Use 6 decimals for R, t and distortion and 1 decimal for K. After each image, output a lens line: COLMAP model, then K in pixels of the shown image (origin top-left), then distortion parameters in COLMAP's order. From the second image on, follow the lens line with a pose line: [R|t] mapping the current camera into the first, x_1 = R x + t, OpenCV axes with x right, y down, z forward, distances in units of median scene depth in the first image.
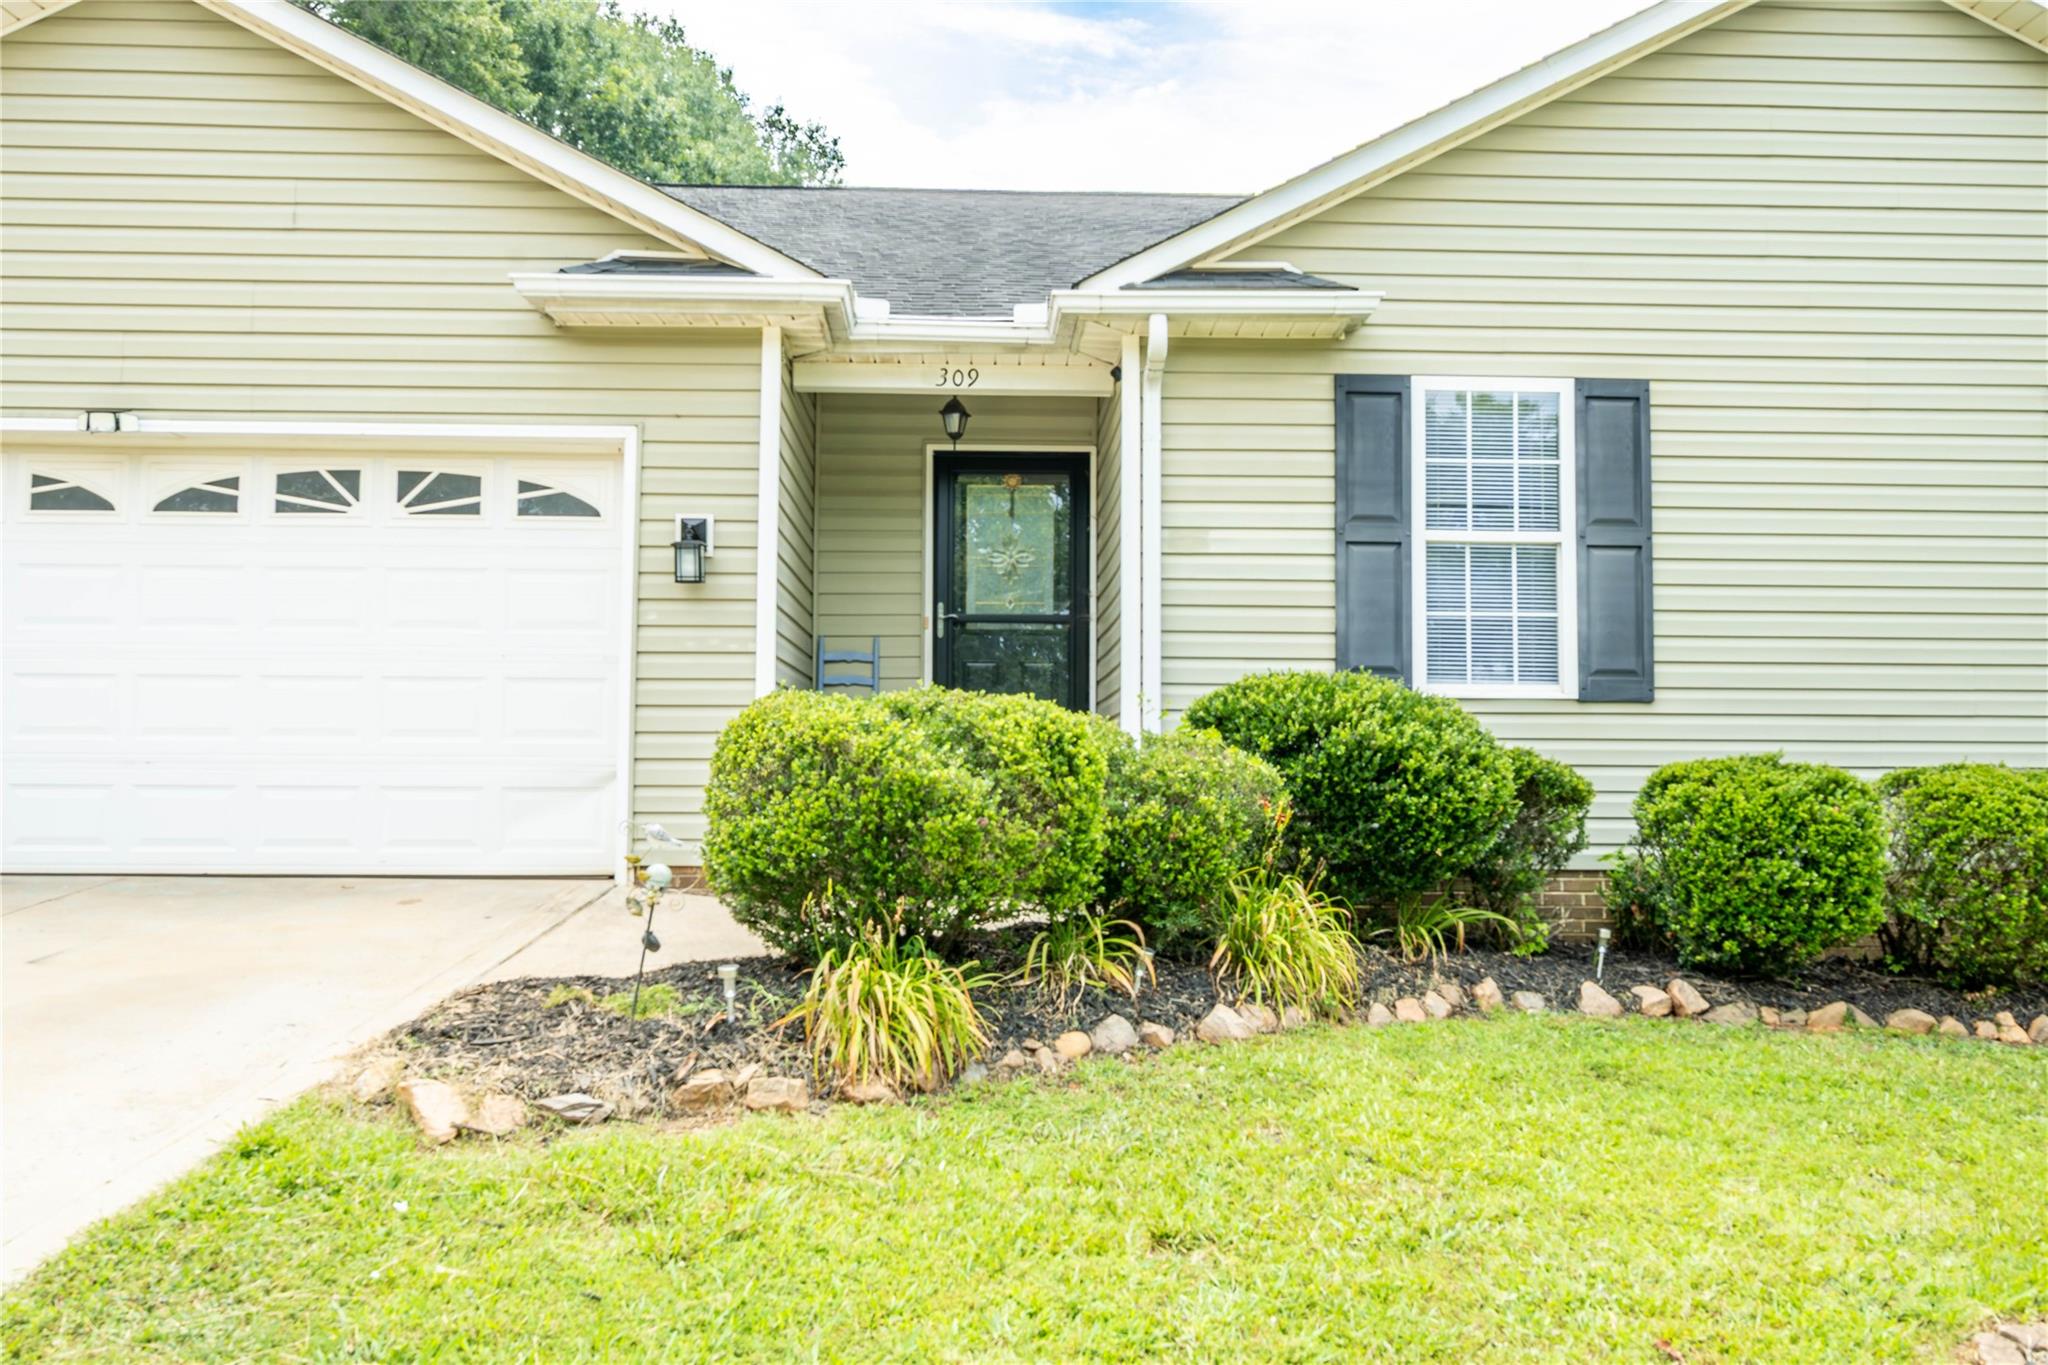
lens RADIAL K [[1535.6, 0, 1024.0], [0, 1535.6, 682.5], [0, 0, 1]] dist [0.001014, -0.000039]
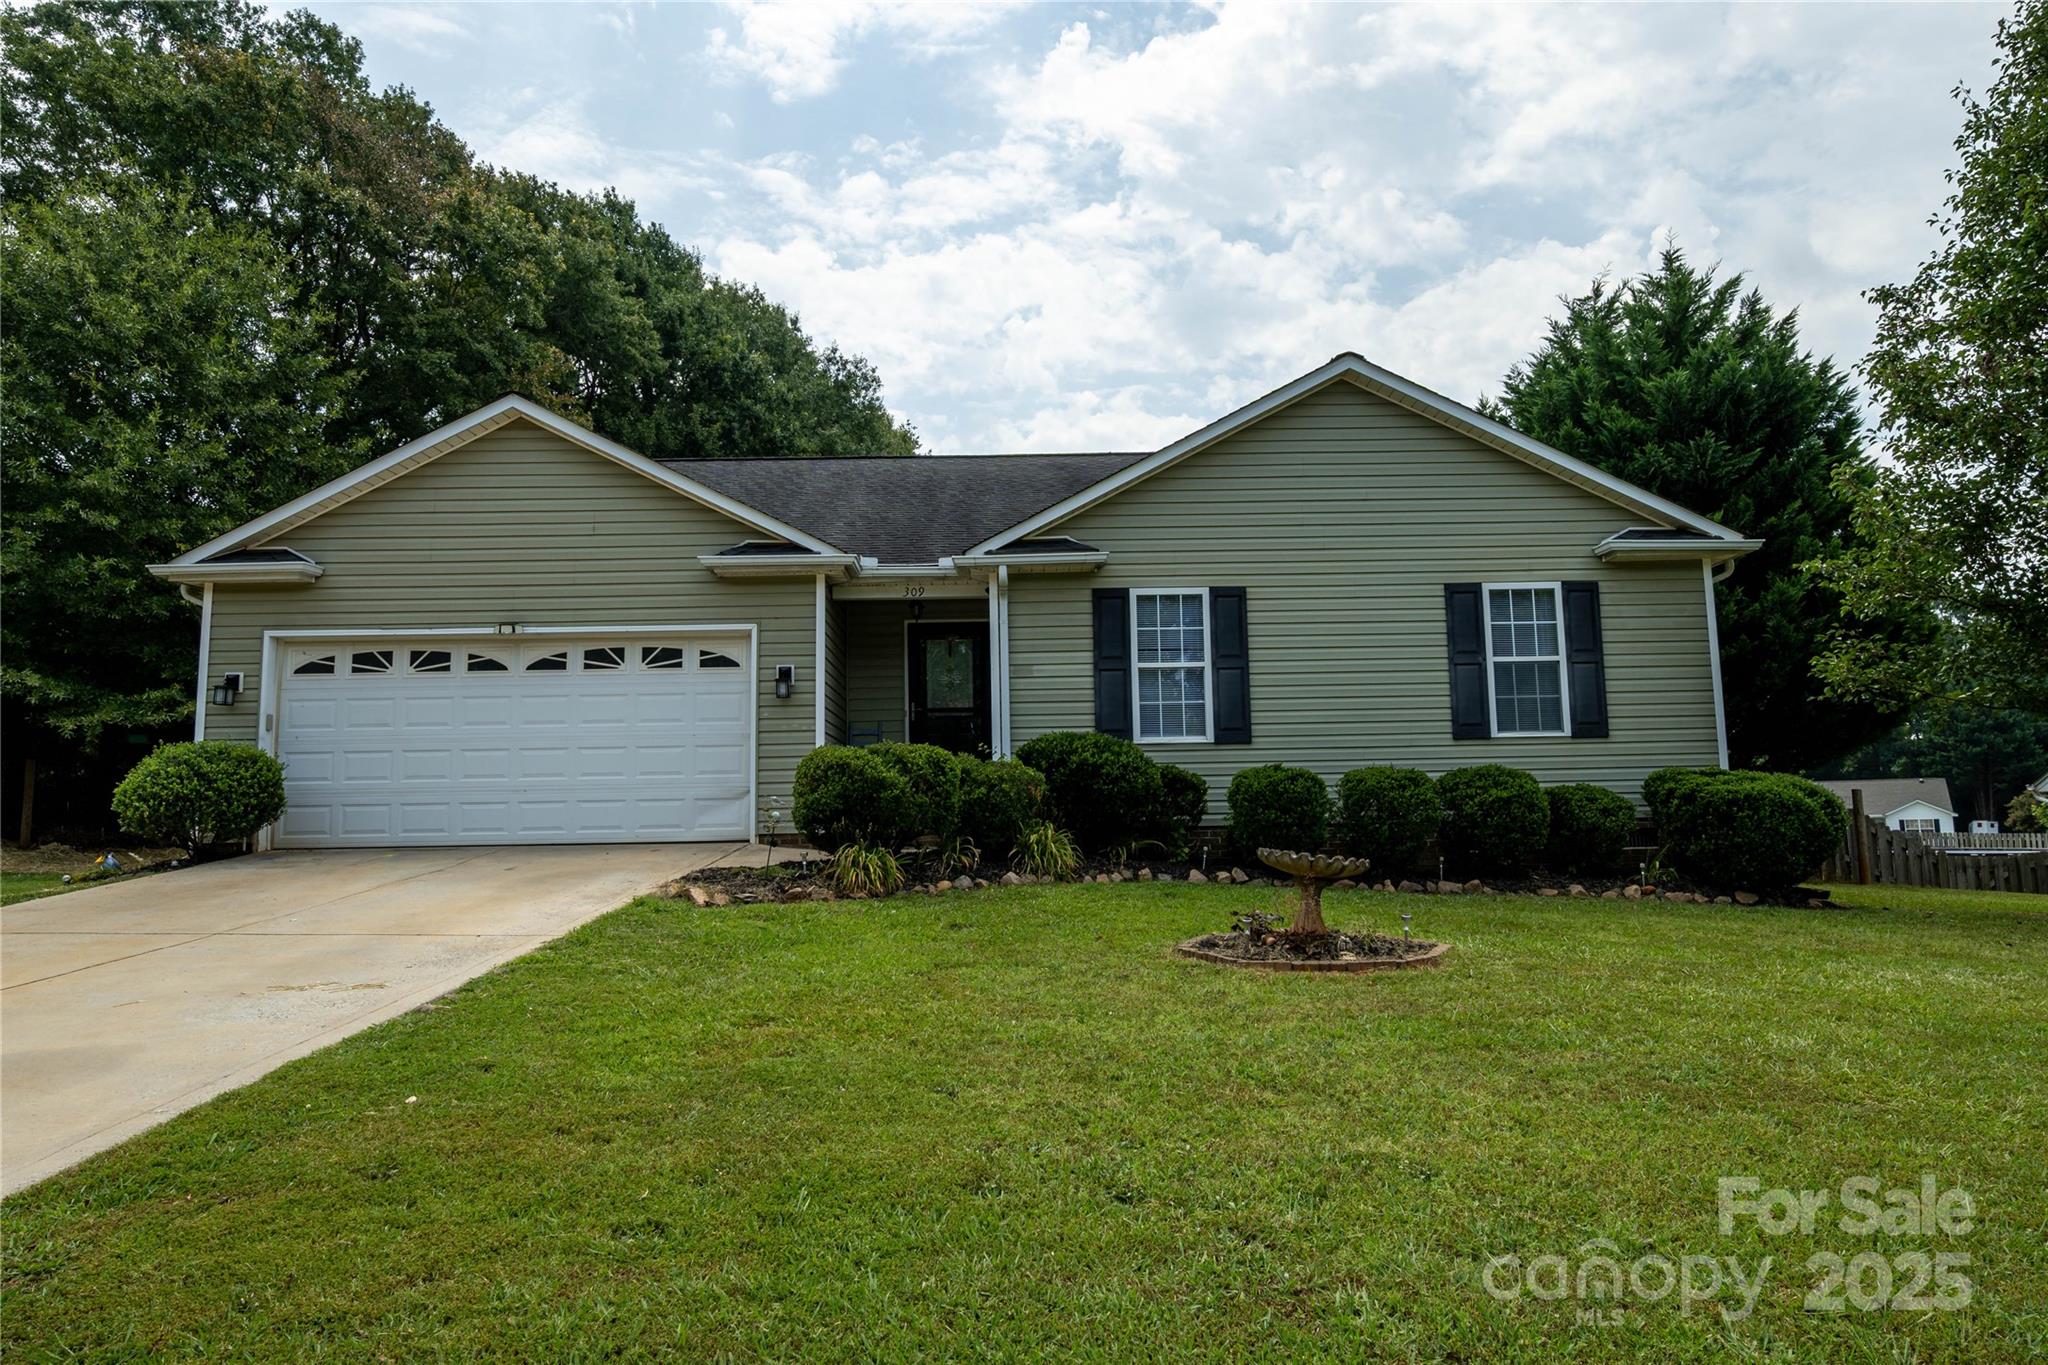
lens RADIAL K [[1254.7, 0, 1024.0], [0, 1254.7, 682.5], [0, 0, 1]] dist [-0.001135, 0.000241]
pose [[0.999515, -0.026794, -0.015899, 0.134921], [0.025791, 0.997851, -0.060241, 0.025196], [0.017479, 0.059801, 0.998057, -0.687346]]
